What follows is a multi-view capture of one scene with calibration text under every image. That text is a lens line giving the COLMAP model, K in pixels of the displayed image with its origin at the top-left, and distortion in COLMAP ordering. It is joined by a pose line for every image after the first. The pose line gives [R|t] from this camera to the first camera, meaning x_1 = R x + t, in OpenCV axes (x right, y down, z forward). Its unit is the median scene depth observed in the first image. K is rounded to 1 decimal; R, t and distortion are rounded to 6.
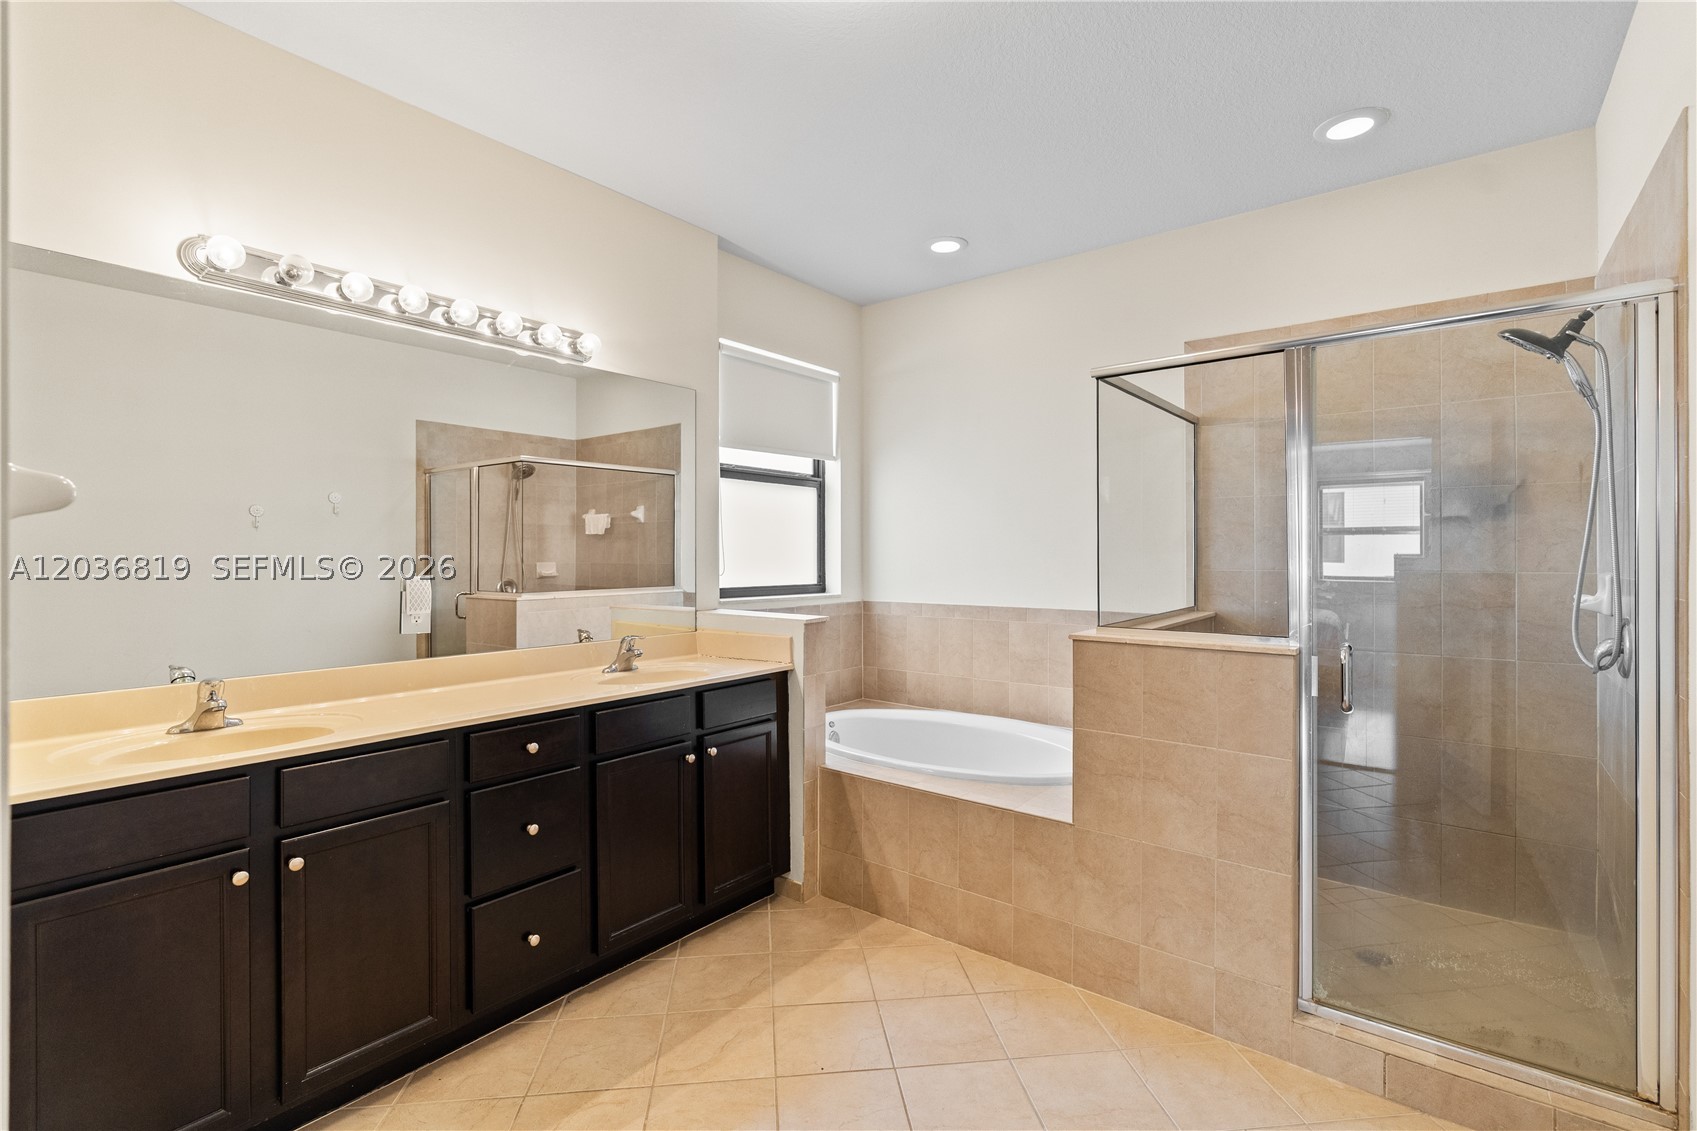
lens RADIAL K [[785.4, 0, 837.6], [0, 785.4, 552.6], [0, 0, 1]] dist [-0.002130, 0.000306]
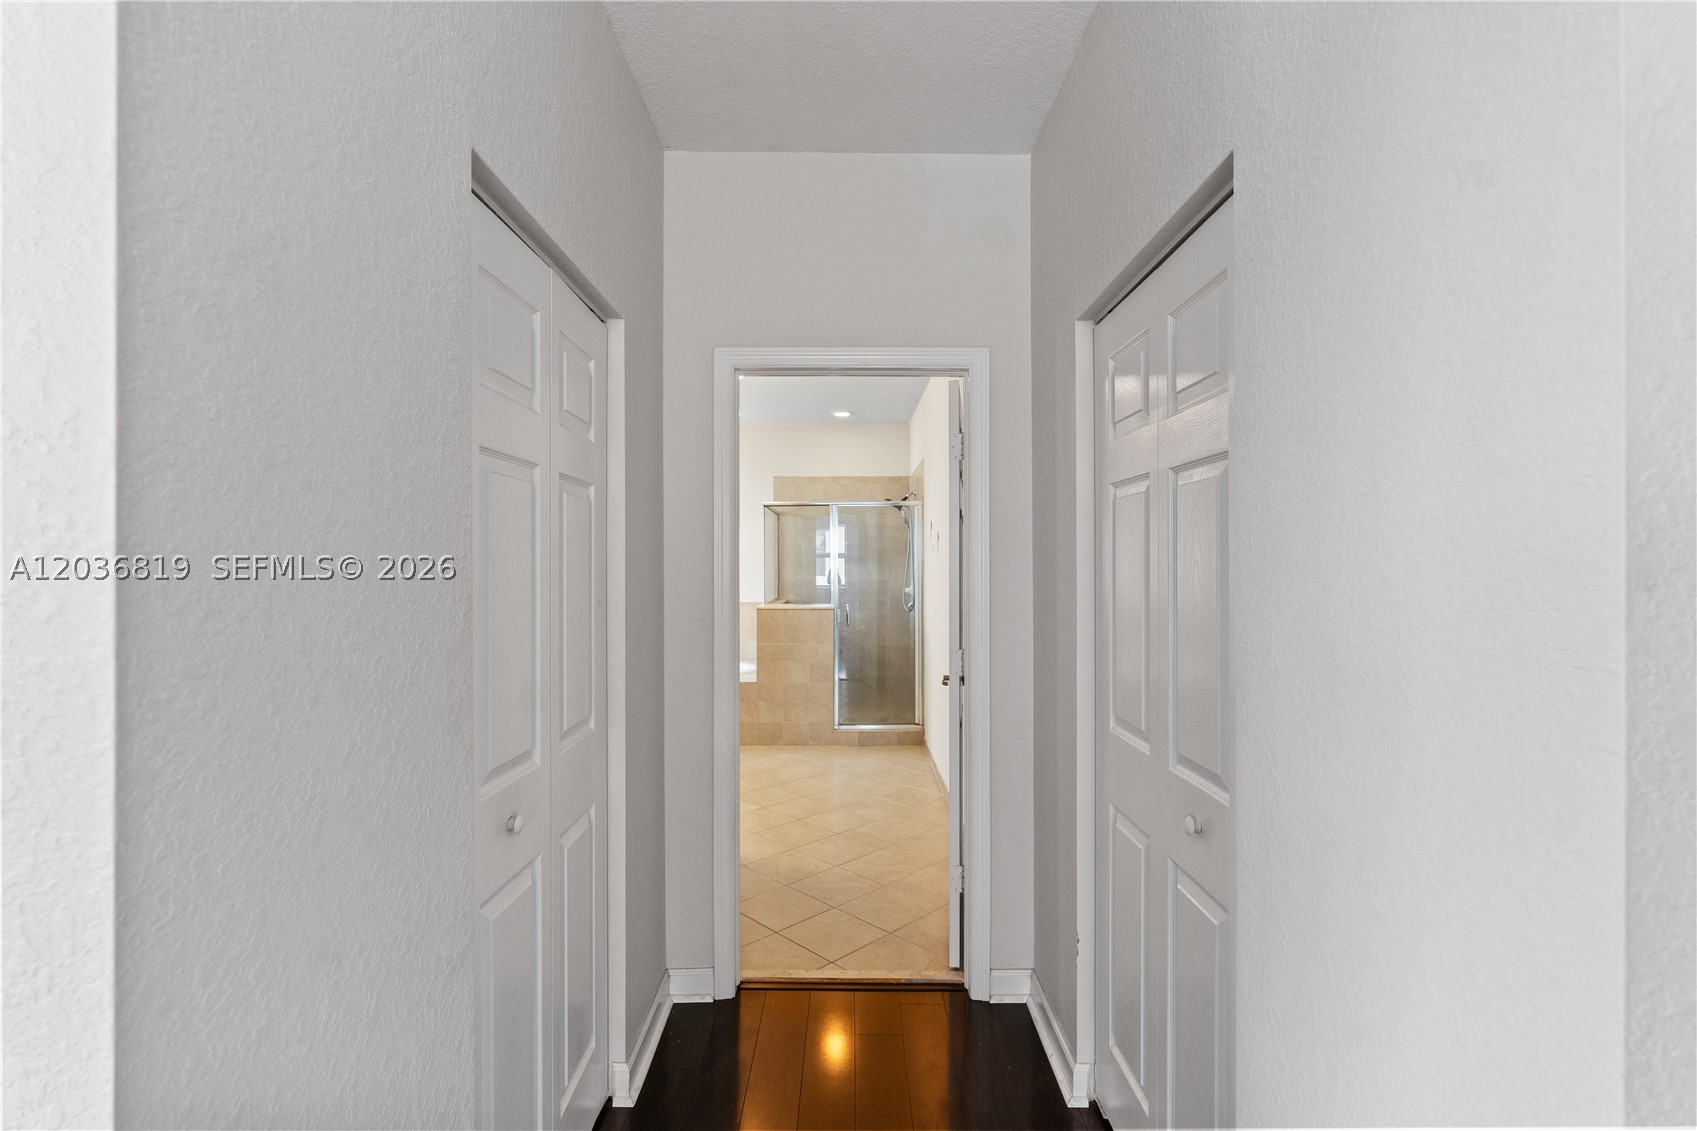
lens RADIAL K [[763.9, 0, 850.0], [0, 763.9, 562.7], [0, 0, 1]] dist [-0.001918, -0.000059]
pose [[0.779210, 0.004438, 0.626747, -1.083785], [-0.003810, 0.999990, -0.002344, -0.036771], [-0.626751, -0.000561, 0.779220, -1.184176]]
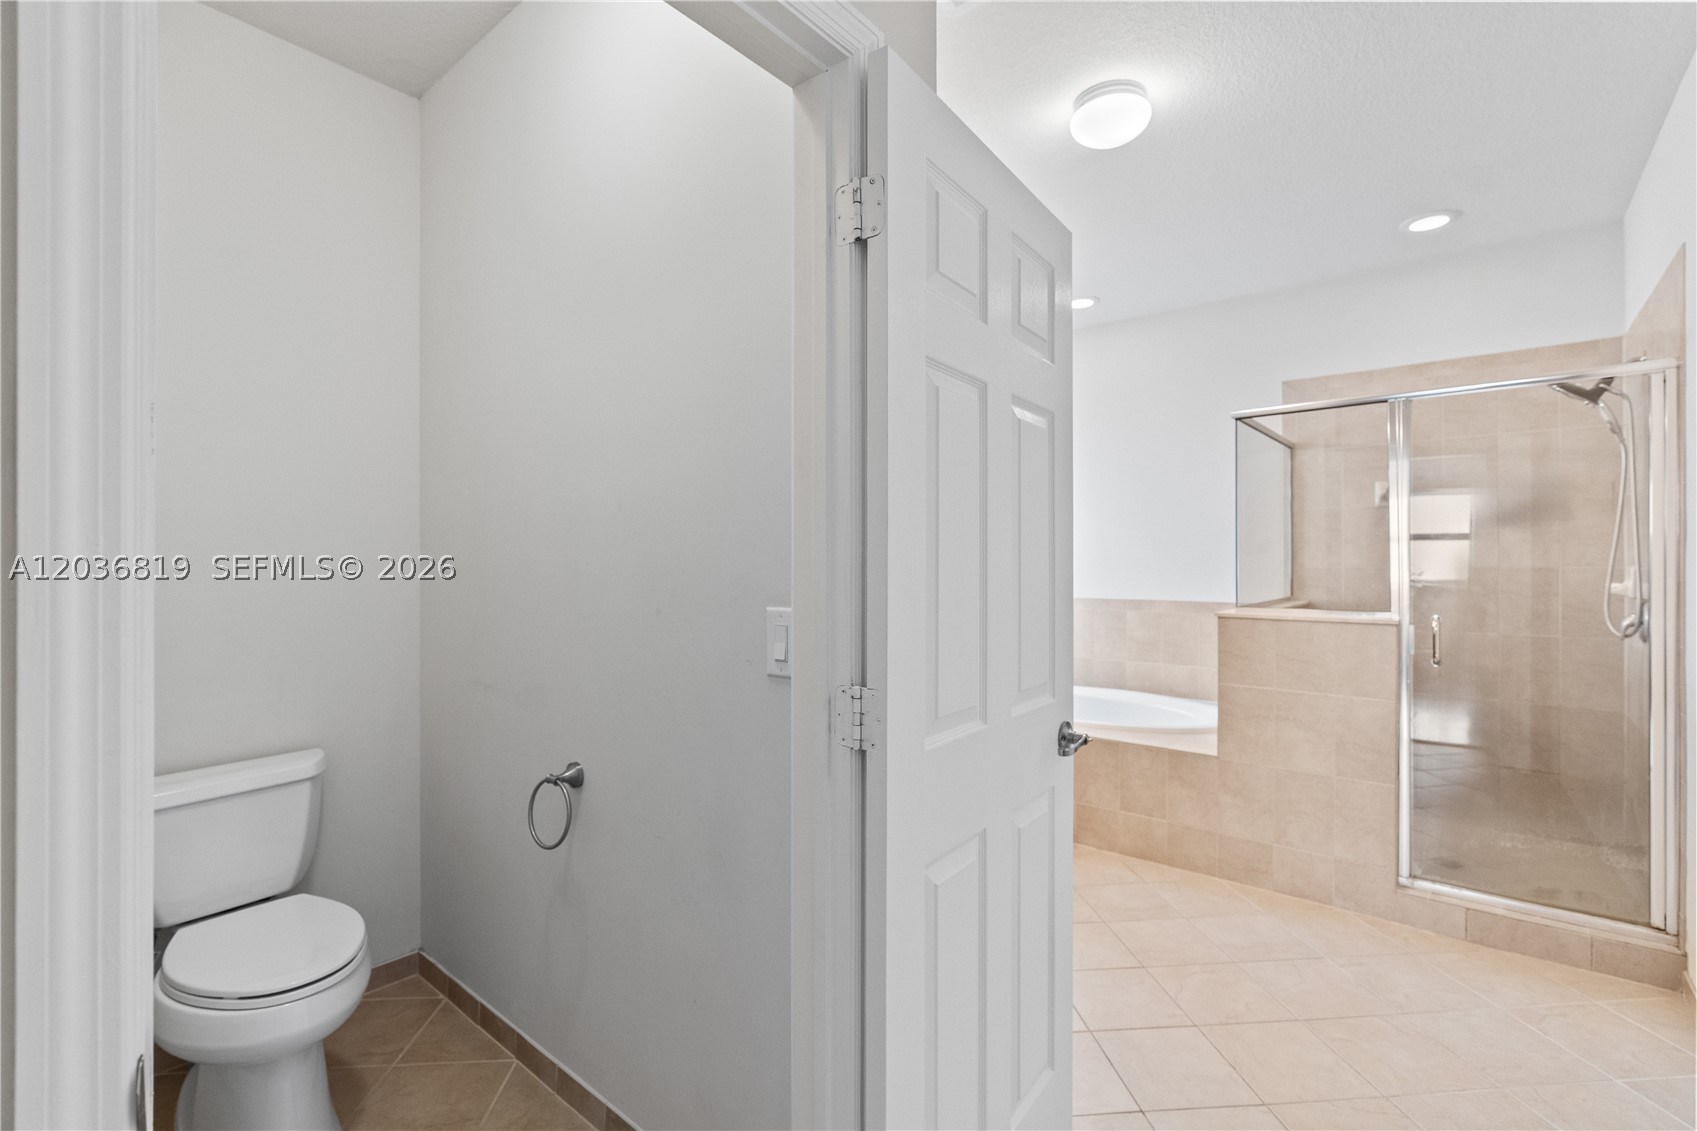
lens RADIAL K [[770.8, 0, 850.0], [0, 770.8, 560.4], [0, 0, 1]] dist [-0.001016, 0.000318]
pose [[0.999707, 0.000228, -0.024198, -0.309500], [-0.000210, 1.000000, 0.000751, 0.015965], [0.024198, -0.000745, 0.999707, -0.335121]]
